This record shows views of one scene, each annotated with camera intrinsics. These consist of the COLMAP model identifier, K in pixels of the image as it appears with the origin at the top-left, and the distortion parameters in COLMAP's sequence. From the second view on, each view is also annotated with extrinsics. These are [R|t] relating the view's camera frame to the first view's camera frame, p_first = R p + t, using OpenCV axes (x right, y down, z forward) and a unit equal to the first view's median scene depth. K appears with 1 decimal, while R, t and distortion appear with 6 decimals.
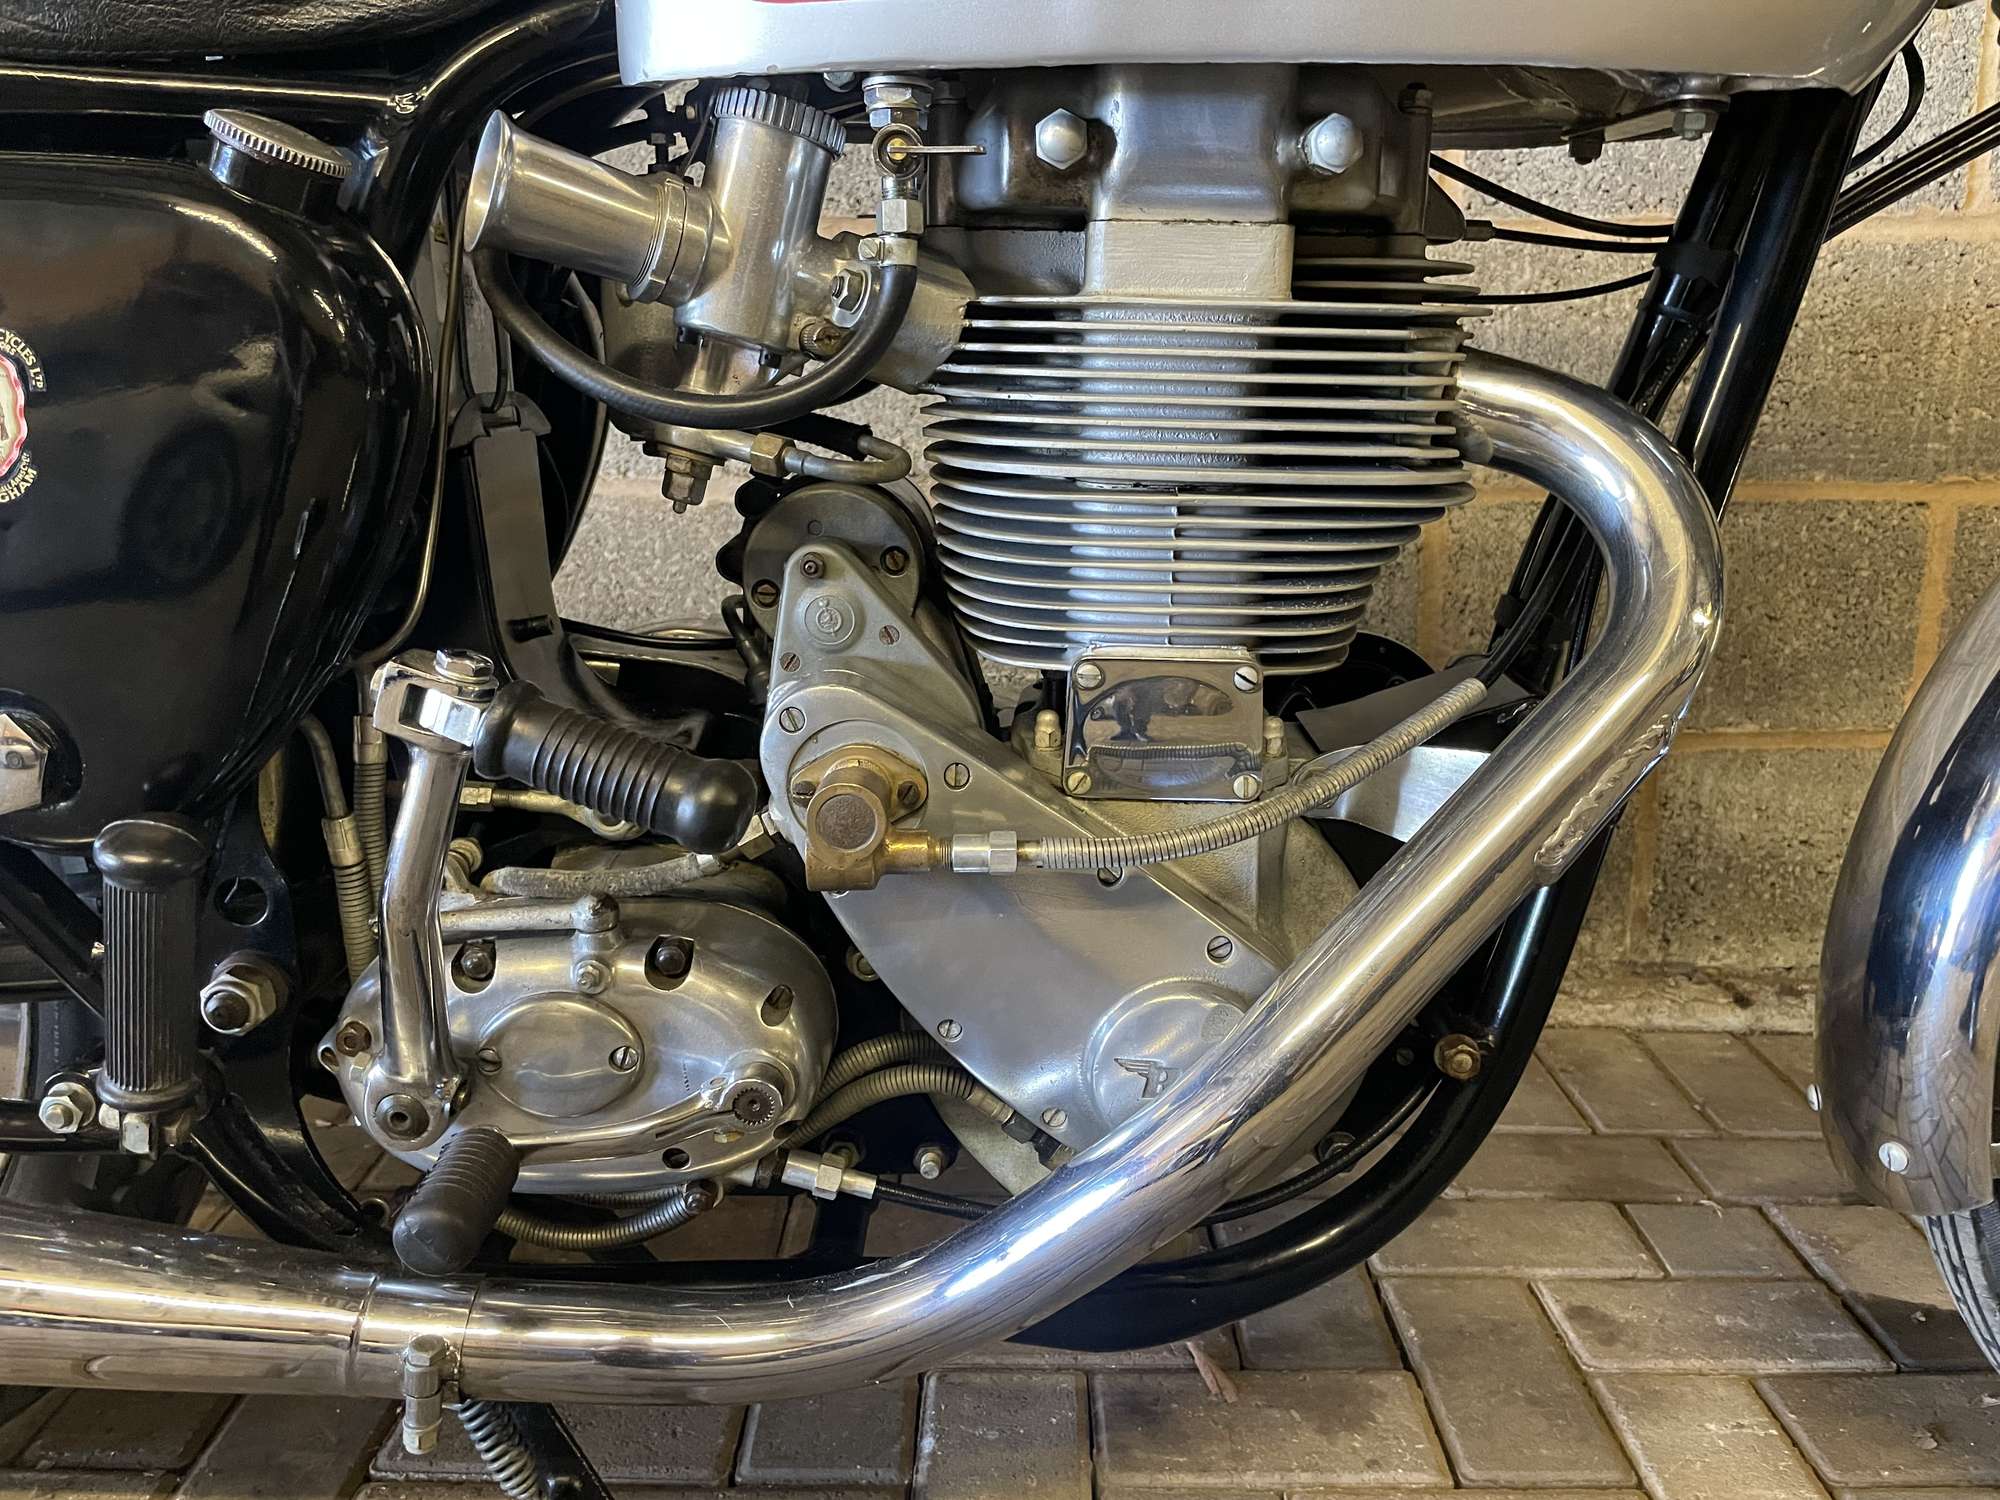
lens RADIAL K [[1546.3, 0, 1009.4], [0, 1546.3, 725.6], [0, 0, 1]] dist [0.083693, -0.129234]
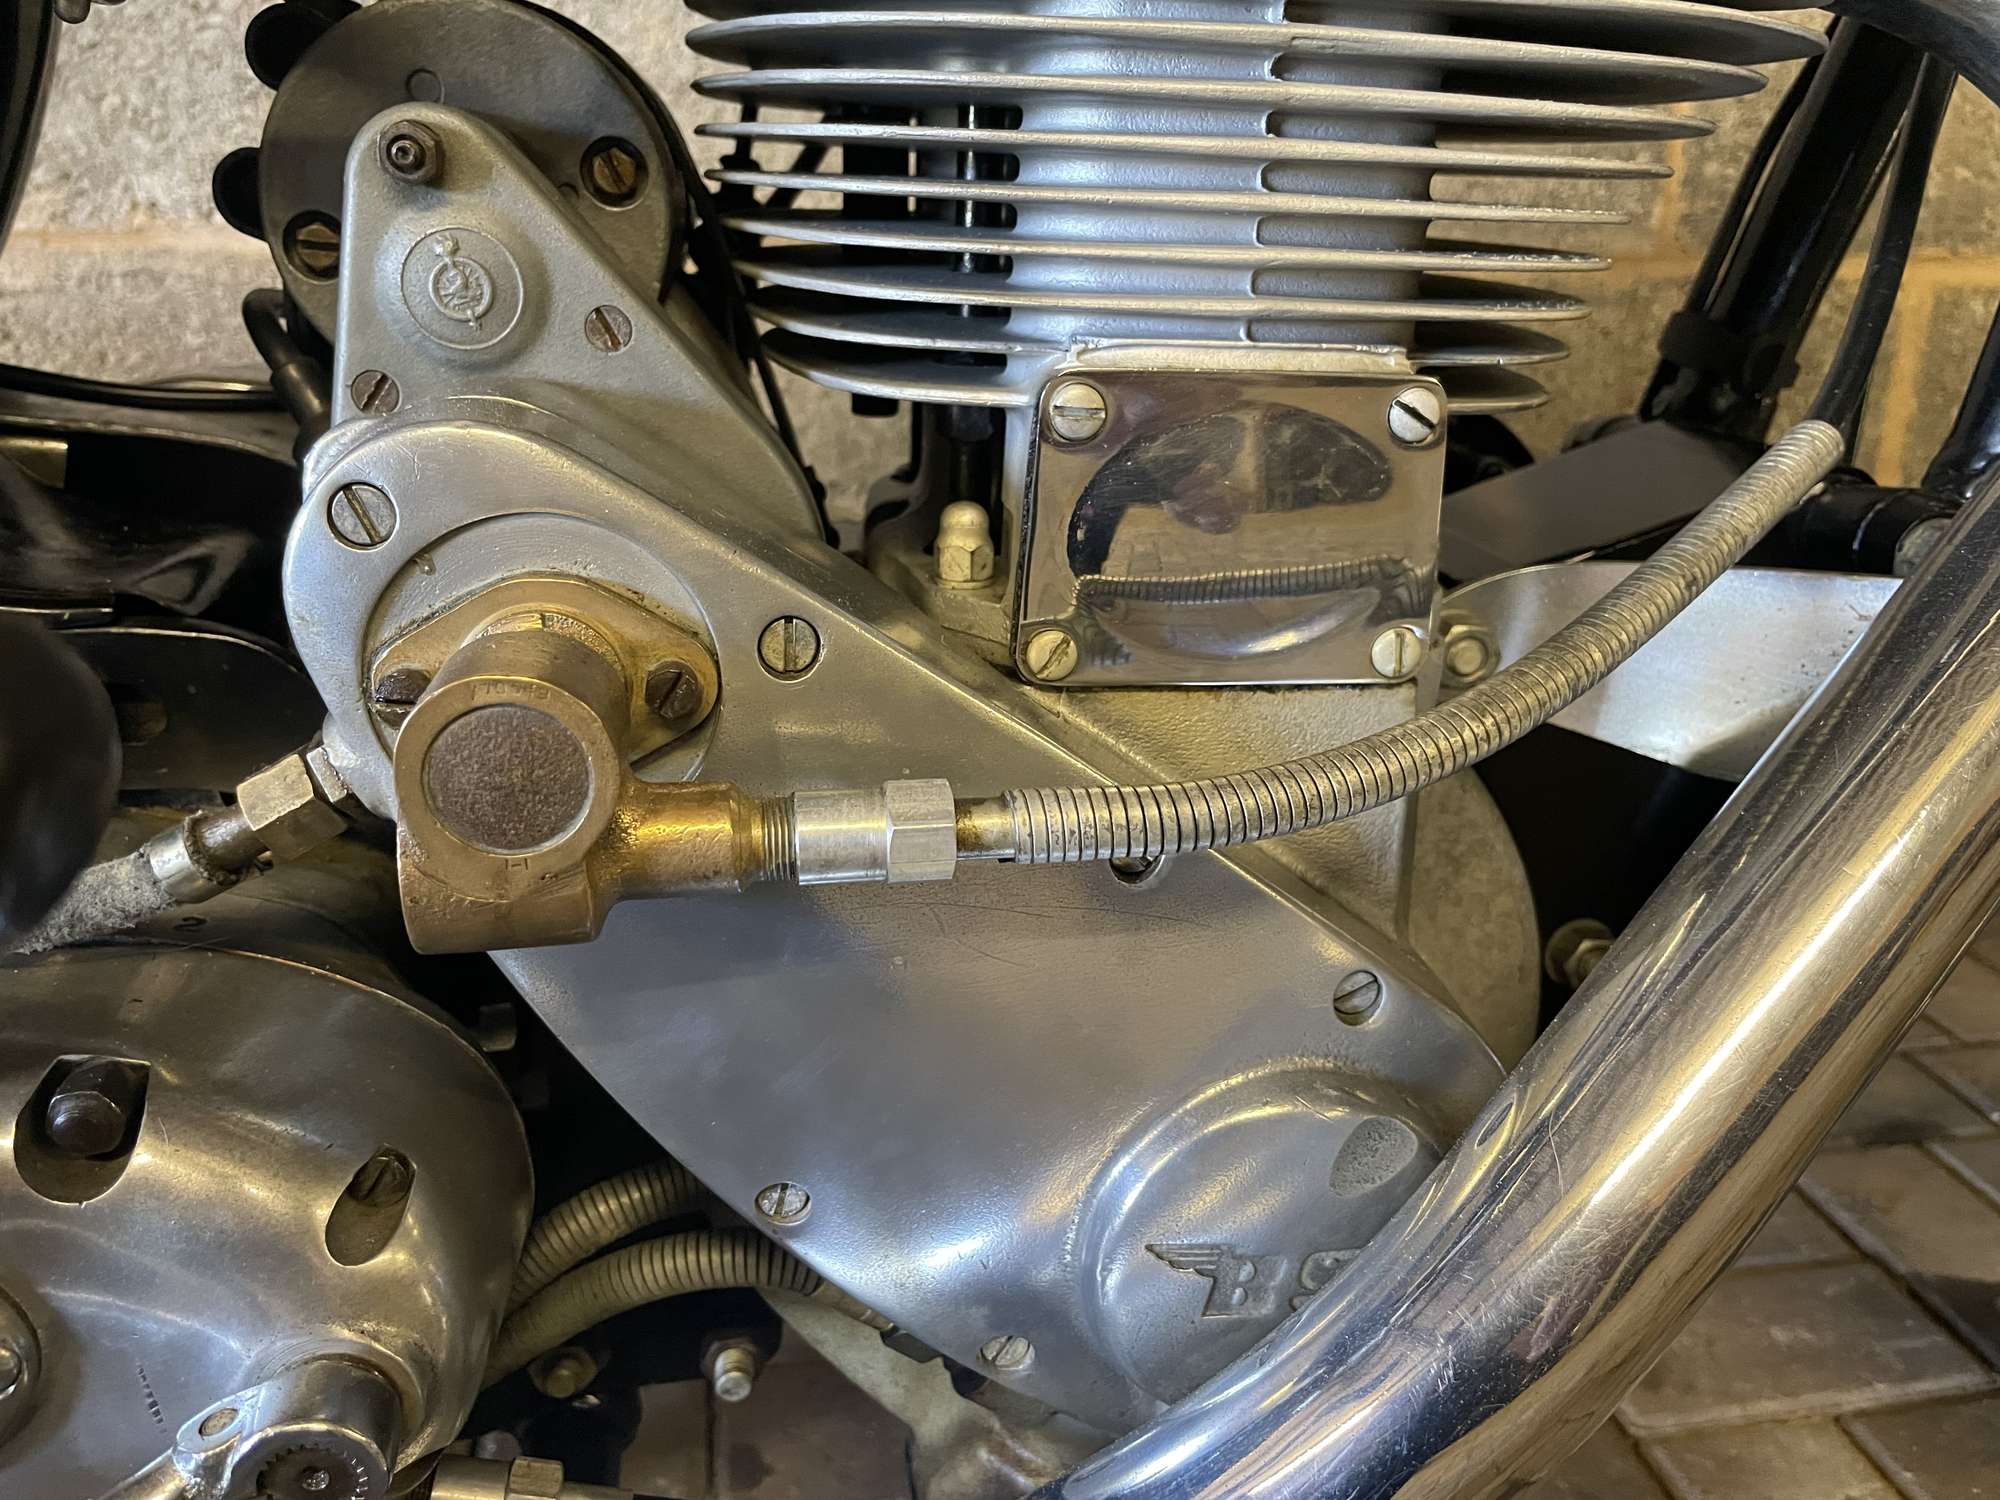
lens RADIAL K [[1546.3, 0, 1006.7], [0, 1546.3, 731.6], [0, 0, 1]] dist [0.083693, -0.129234]
pose [[0.986640, -0.035947, 0.158899, -0.039046], [0.021581, 0.995596, 0.091228, 0.016648], [-0.161478, -0.086580, 0.983071, 0.517547]]
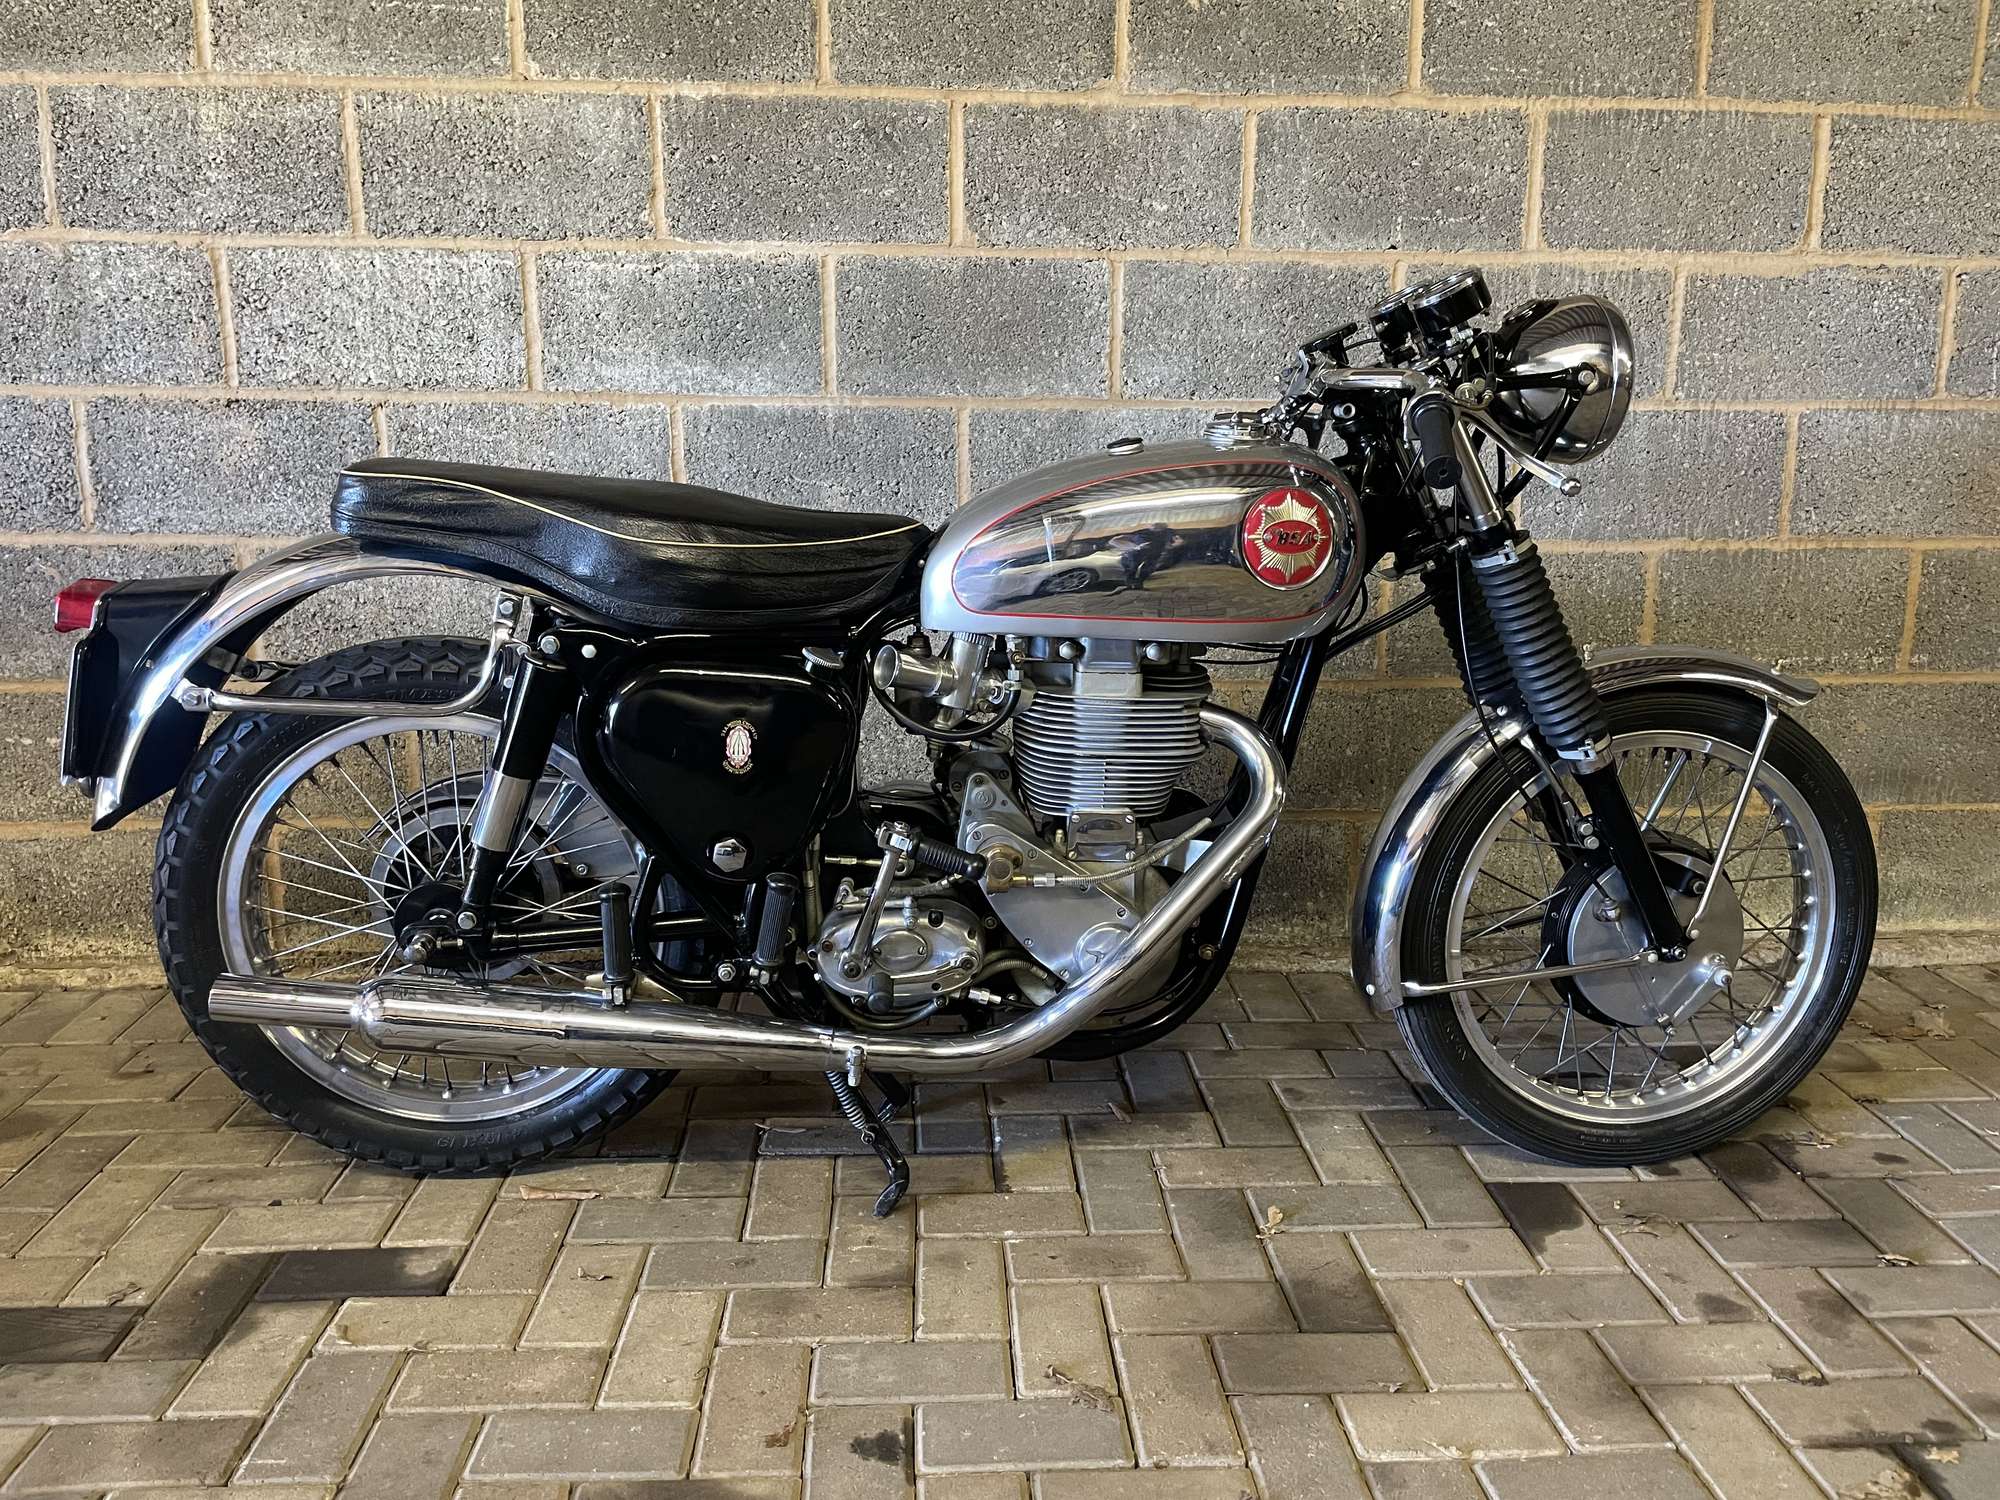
lens RADIAL K [[1546.3, 0, 1008.5], [0, 1546.3, 715.8], [0, 0, 1]] dist [0.083693, -0.129234]
pose [[0.998114, -0.006057, 0.061082, -0.232161], [0.007661, 0.999631, -0.026052, -0.138654], [-0.060902, 0.026470, 0.997793, -1.751952]]
